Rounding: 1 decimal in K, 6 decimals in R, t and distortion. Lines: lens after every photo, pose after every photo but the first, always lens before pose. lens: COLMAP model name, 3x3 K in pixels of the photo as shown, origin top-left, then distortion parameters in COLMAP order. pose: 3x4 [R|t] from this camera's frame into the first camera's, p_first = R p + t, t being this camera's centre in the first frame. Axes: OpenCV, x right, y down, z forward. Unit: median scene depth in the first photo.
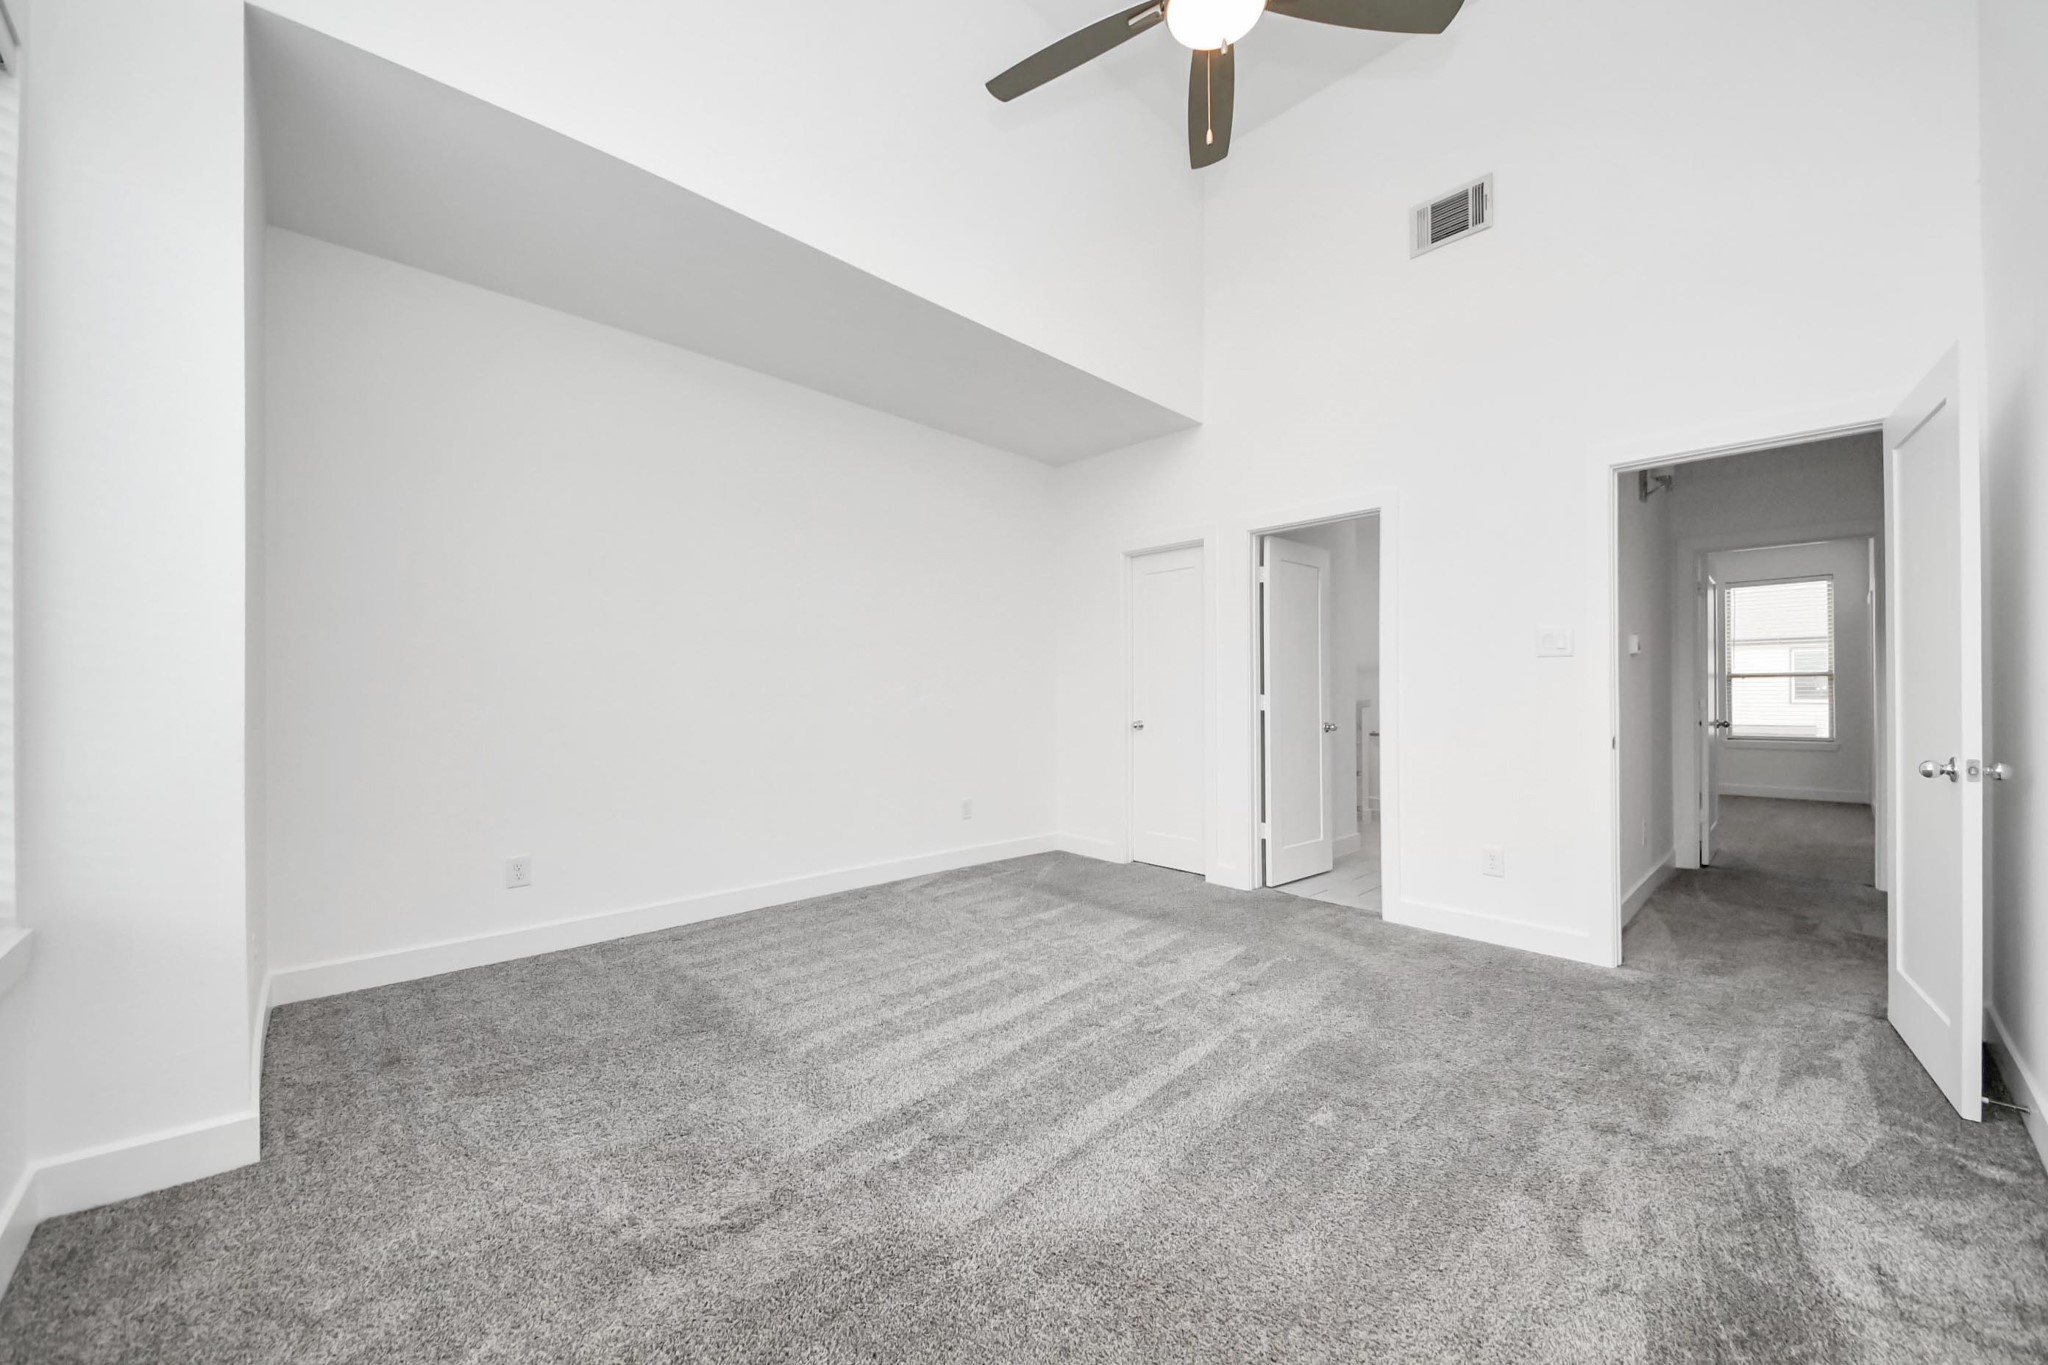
lens RADIAL K [[734.2, 0, 1001.4], [0, 734.2, 695.9], [0, 0, 1]] dist [0.001295, -0.011042]
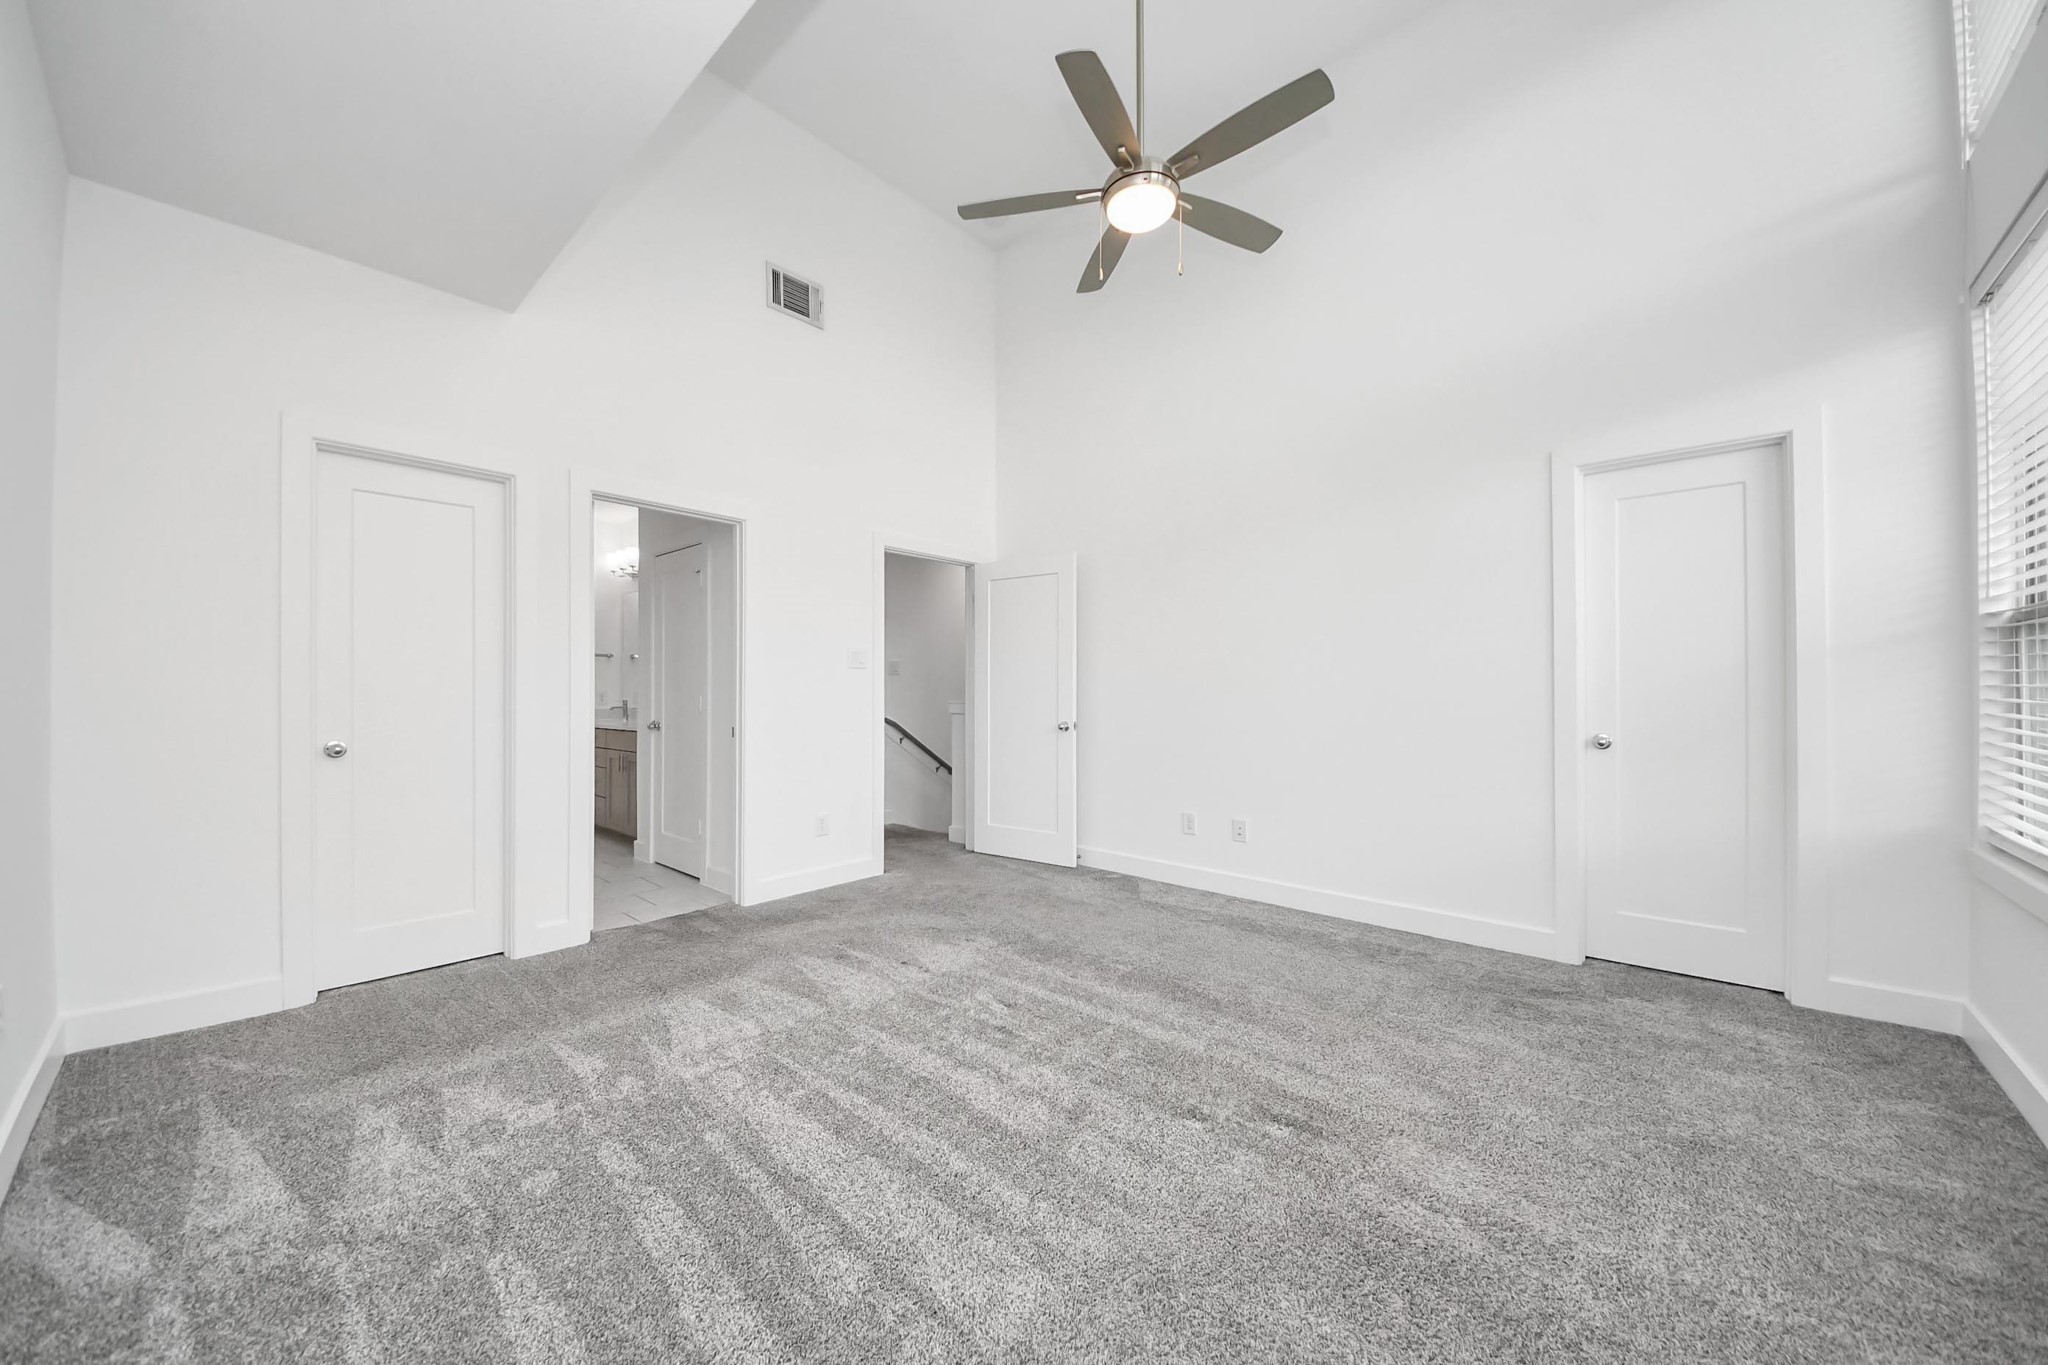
lens RADIAL K [[734.2, 0, 1001.4], [0, 734.2, 695.9], [0, 0, 1]] dist [0.001295, -0.011042]
pose [[-0.100899, -0.005106, 0.994884, -0.636759], [-0.001811, 0.999986, 0.004949, -0.007807], [-0.994895, -0.001303, -0.100907, 0.812156]]
